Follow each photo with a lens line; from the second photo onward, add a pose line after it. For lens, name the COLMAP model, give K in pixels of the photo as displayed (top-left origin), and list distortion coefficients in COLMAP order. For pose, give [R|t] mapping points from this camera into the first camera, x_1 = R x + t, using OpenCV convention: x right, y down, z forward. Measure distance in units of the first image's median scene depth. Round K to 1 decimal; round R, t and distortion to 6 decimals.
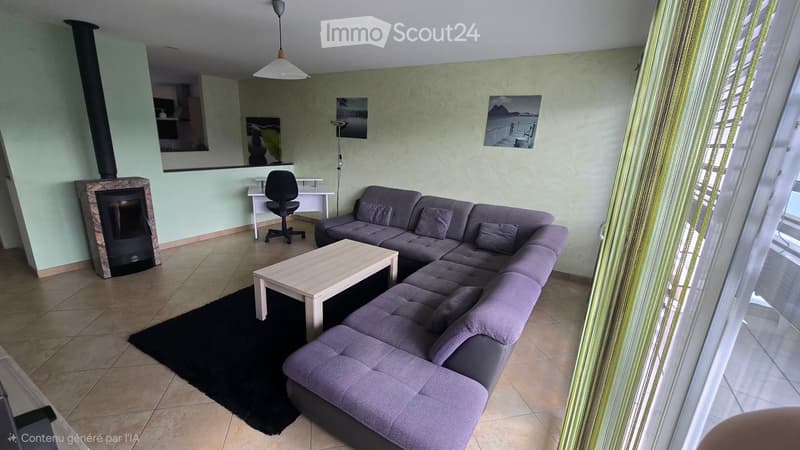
lens RADIAL K [[329.1, 0, 398.8], [0, 329.1, 226.8], [0, 0, 1]] dist [-0.002151, 0.000560]
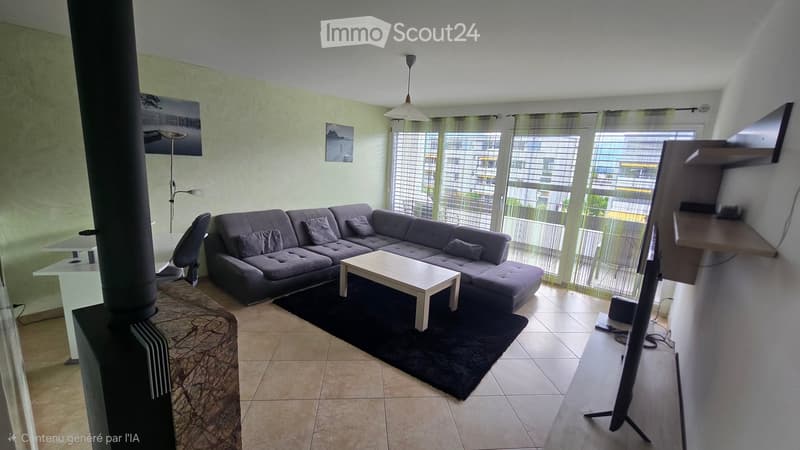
lens RADIAL K [[329.1, 0, 397.5], [0, 329.1, 225.9], [0, 0, 1]] dist [-0.002151, 0.000560]
pose [[0.134921, -0.240301, 0.961276, -0.978868], [0.204129, 0.956077, 0.210350, -0.220997], [-0.969602, 0.167844, 0.178047, 0.558387]]
